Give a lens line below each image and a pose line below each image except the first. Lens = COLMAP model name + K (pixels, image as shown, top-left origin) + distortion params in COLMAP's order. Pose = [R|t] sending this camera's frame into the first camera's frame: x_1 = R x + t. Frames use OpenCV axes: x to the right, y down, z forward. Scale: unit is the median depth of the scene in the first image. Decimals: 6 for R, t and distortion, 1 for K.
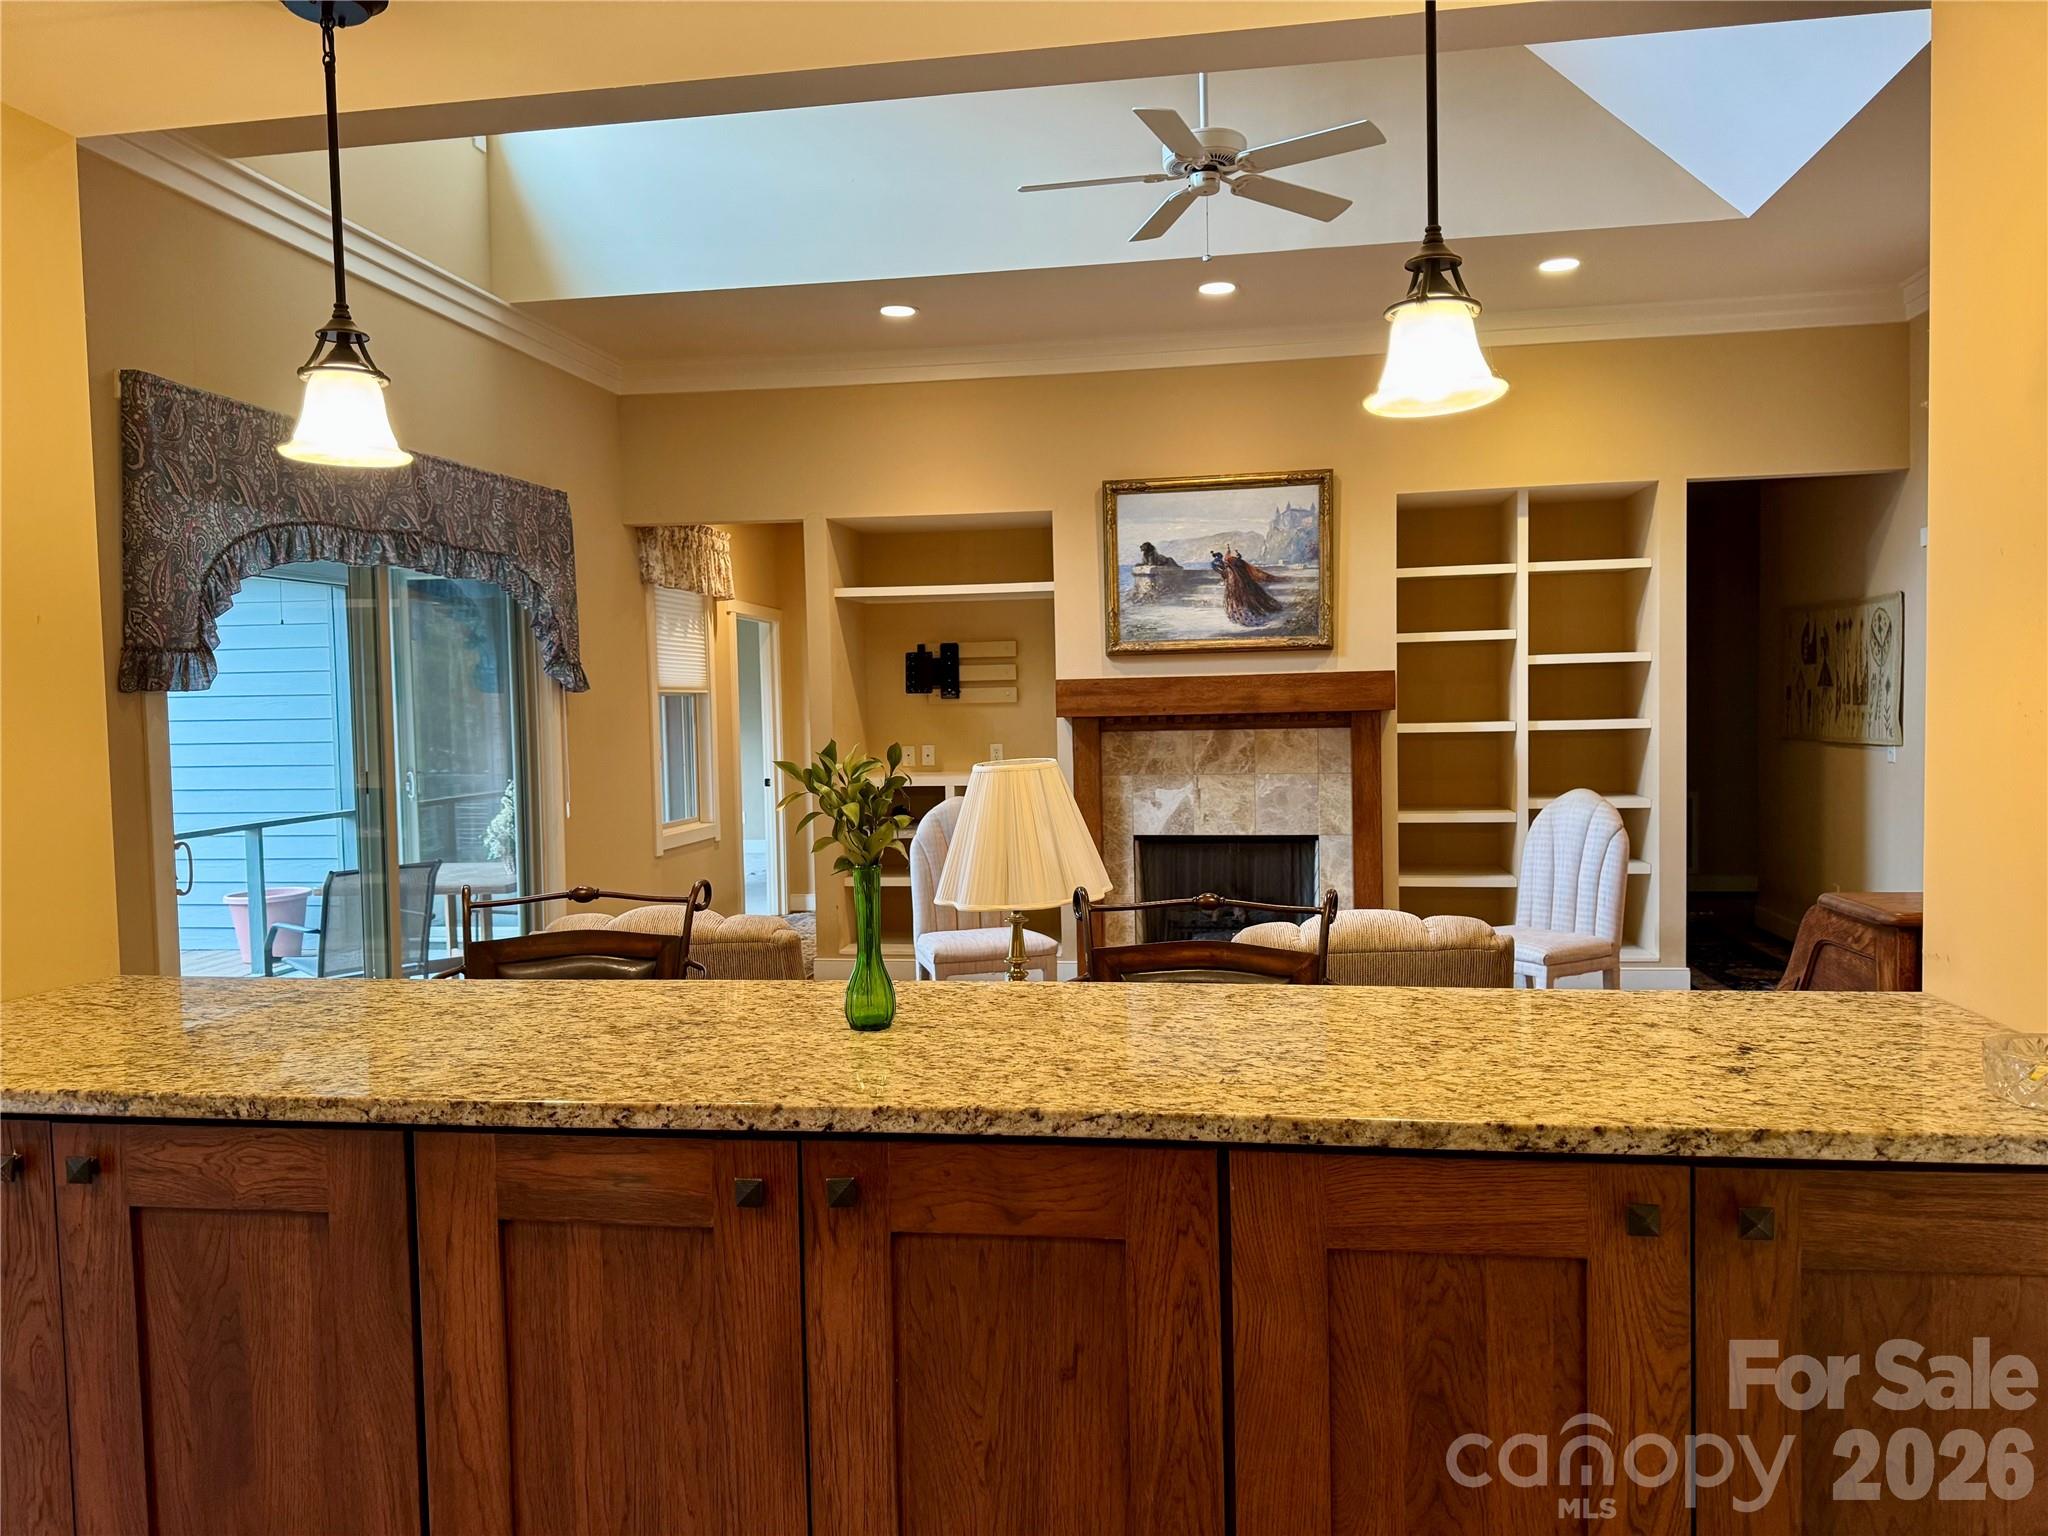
lens RADIAL K [[1432.6, 0, 1024.0], [0, 1432.6, 768.0], [0, 0, 1]] dist [0.092393, -0.122623]
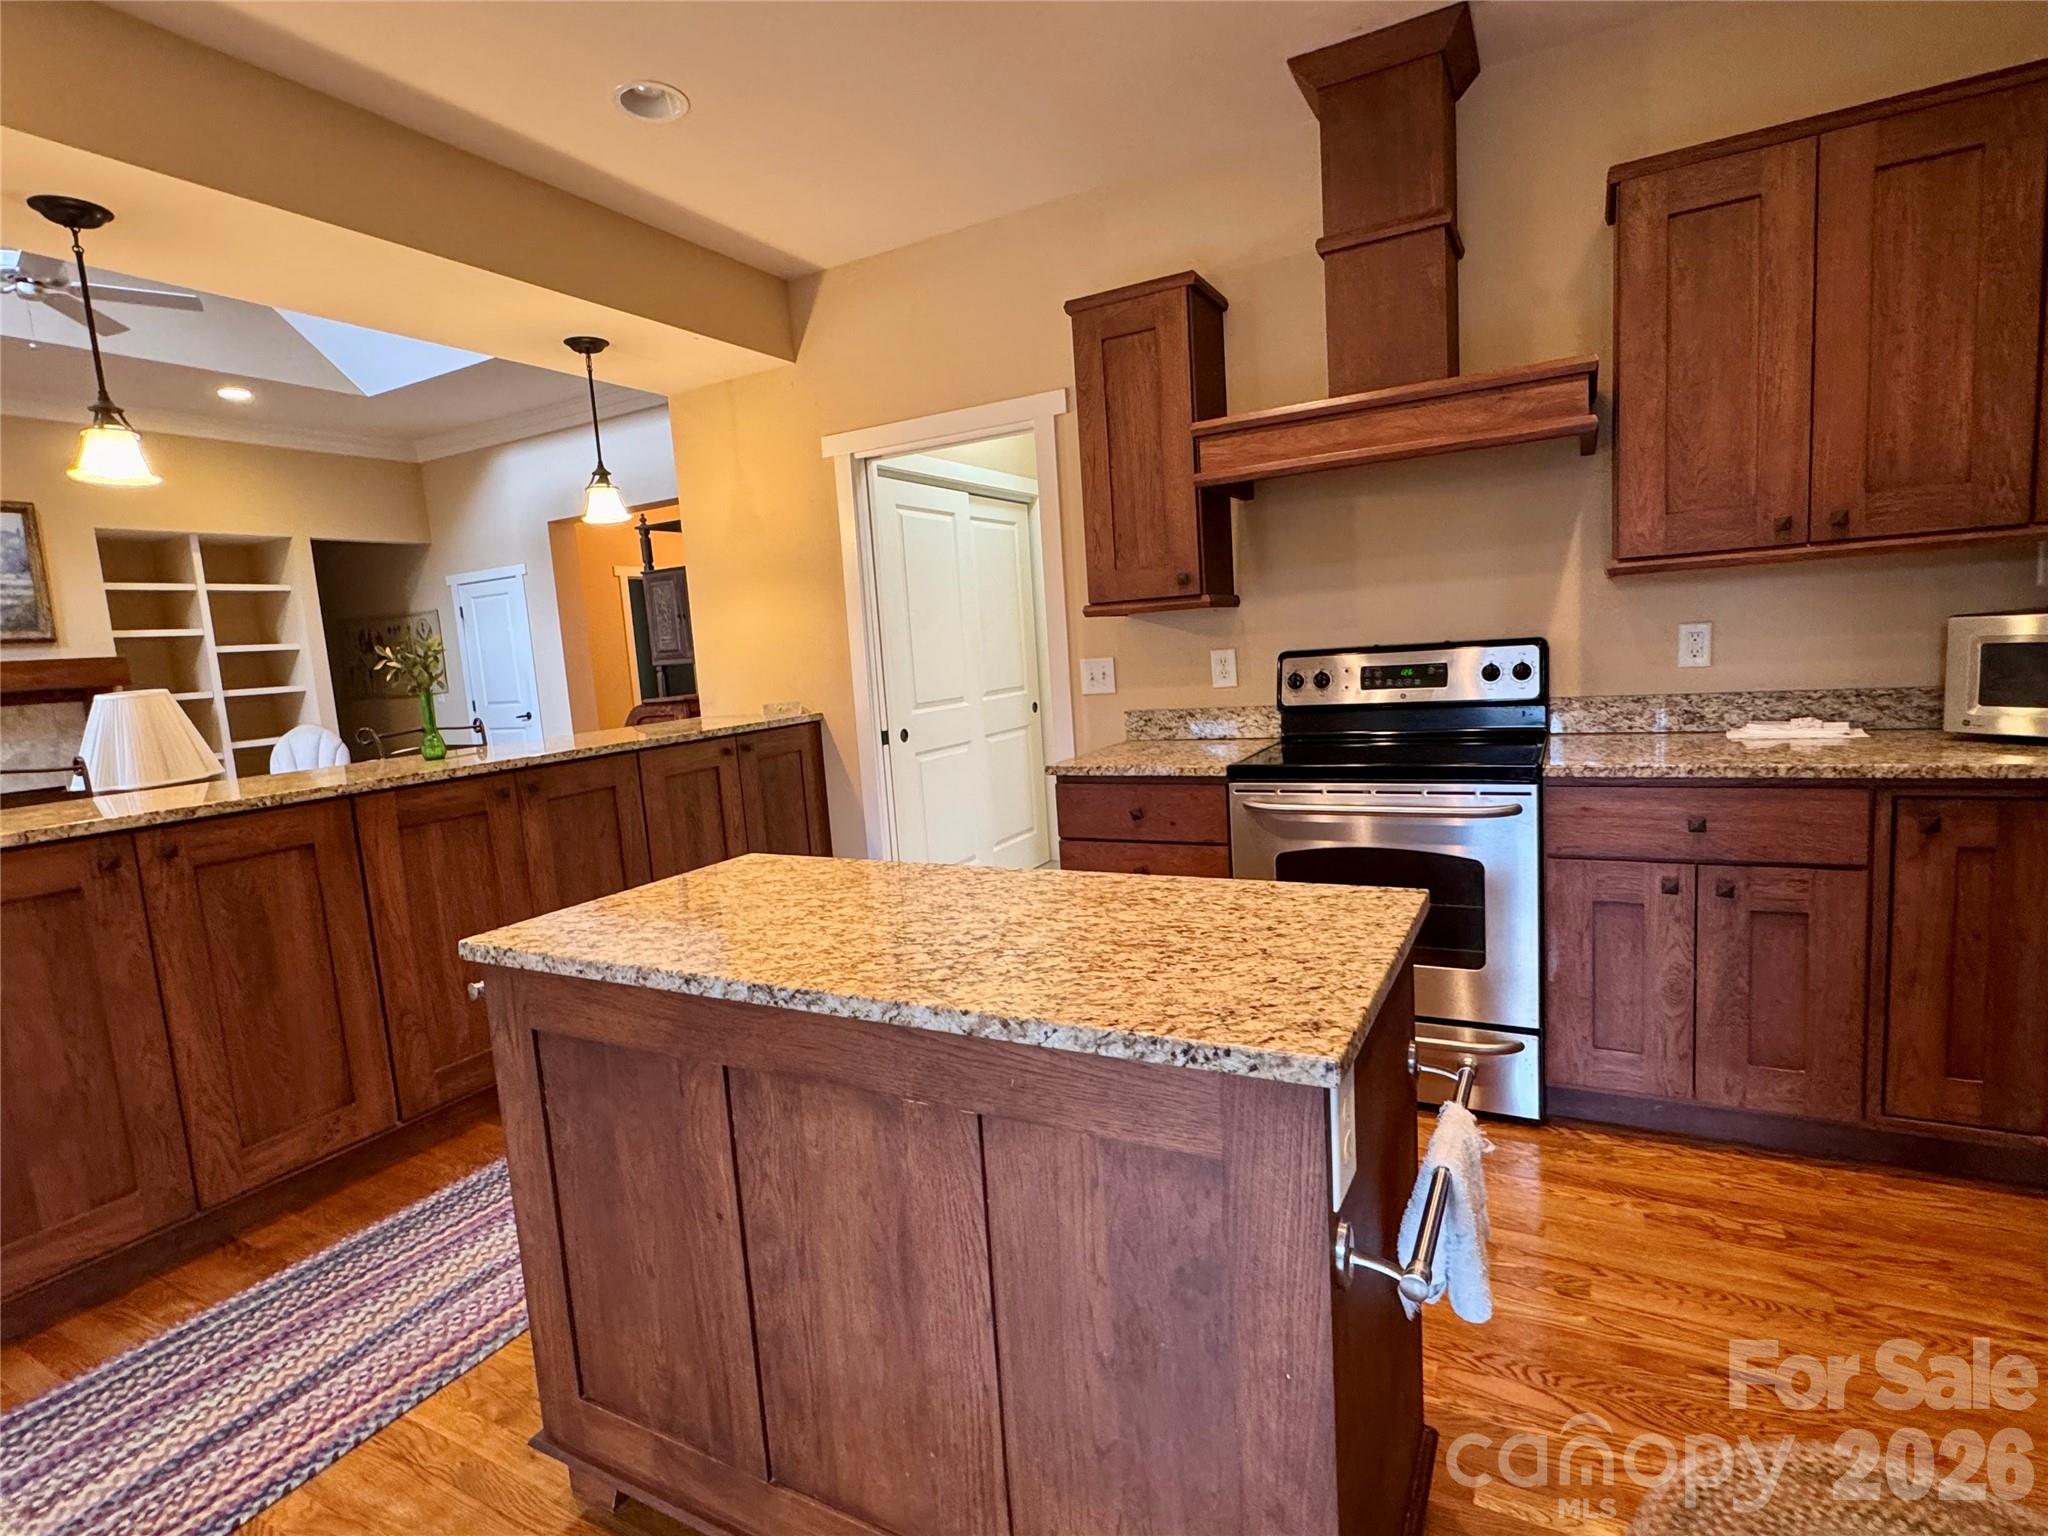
lens RADIAL K [[1011.1, 0, 1017.5], [0, 1011.1, 766.8], [0, 0, 1]] dist [-0.003252, -0.000120]
pose [[0.337259, -0.118151, 0.933968, -0.355644], [0.103919, 0.990703, 0.087803, 0.039456], [-0.935659, 0.067444, 0.346402, -0.120672]]
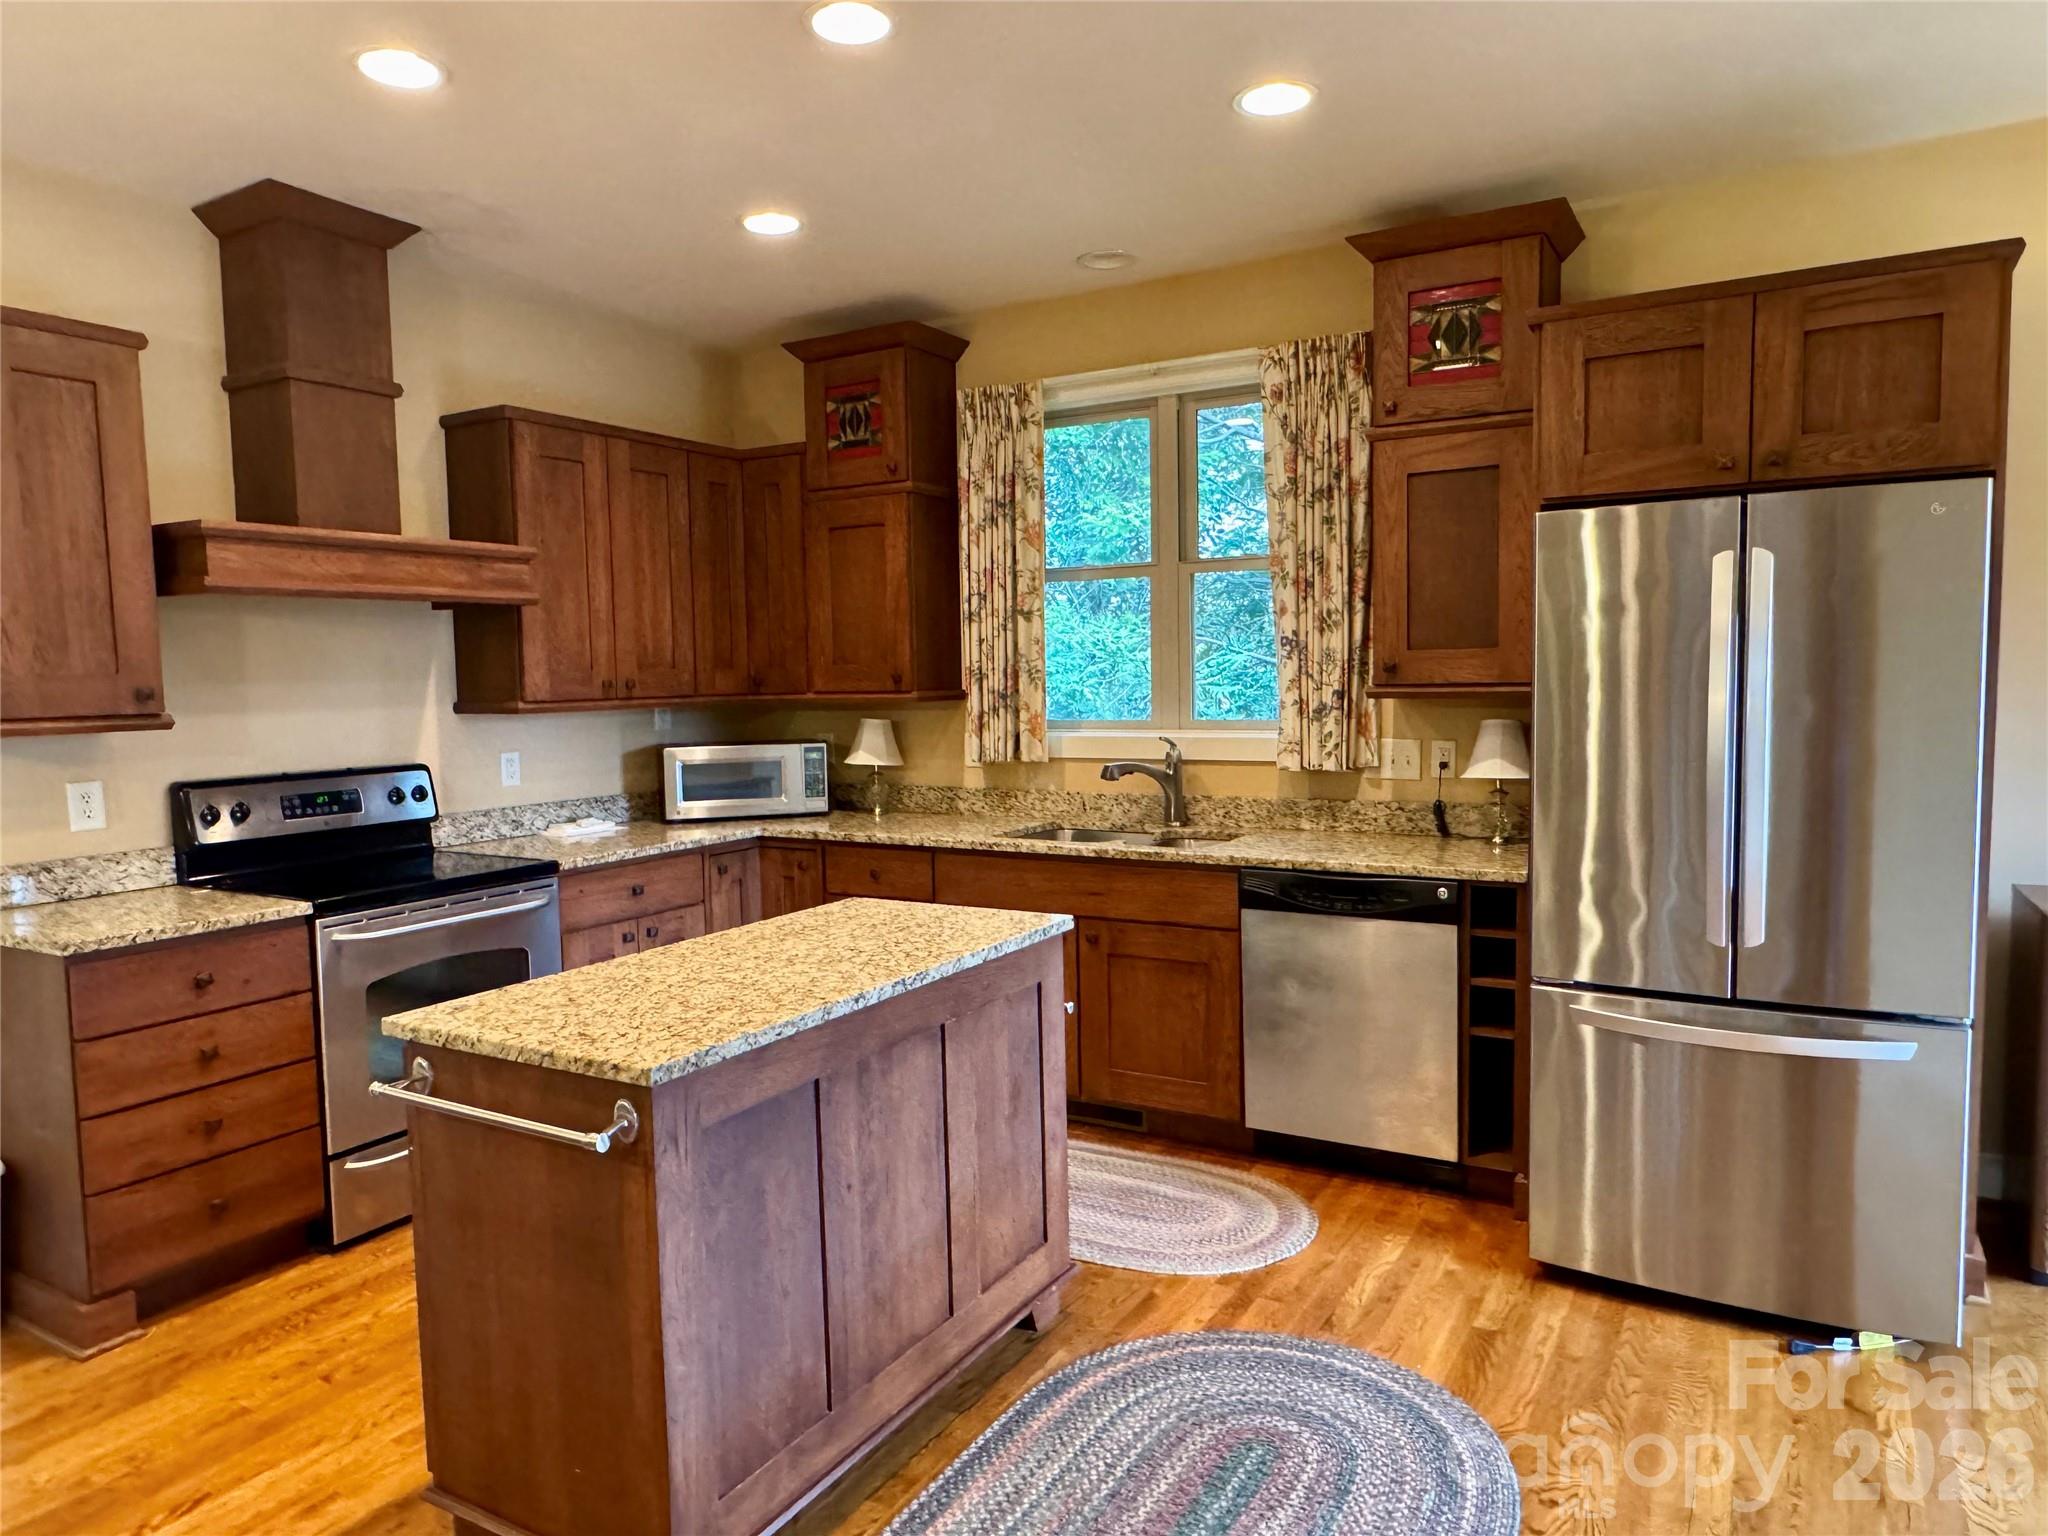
lens RADIAL K [[1309.8, 0, 1019.4], [0, 1309.8, 772.9], [0, 0, 1]] dist [-0.001977, 0.002077]
pose [[-0.929858, 0.010623, 0.367765, -0.366863], [0.055004, 0.992363, 0.110408, -0.000309], [-0.363784, 0.122893, -0.923341, 0.263047]]
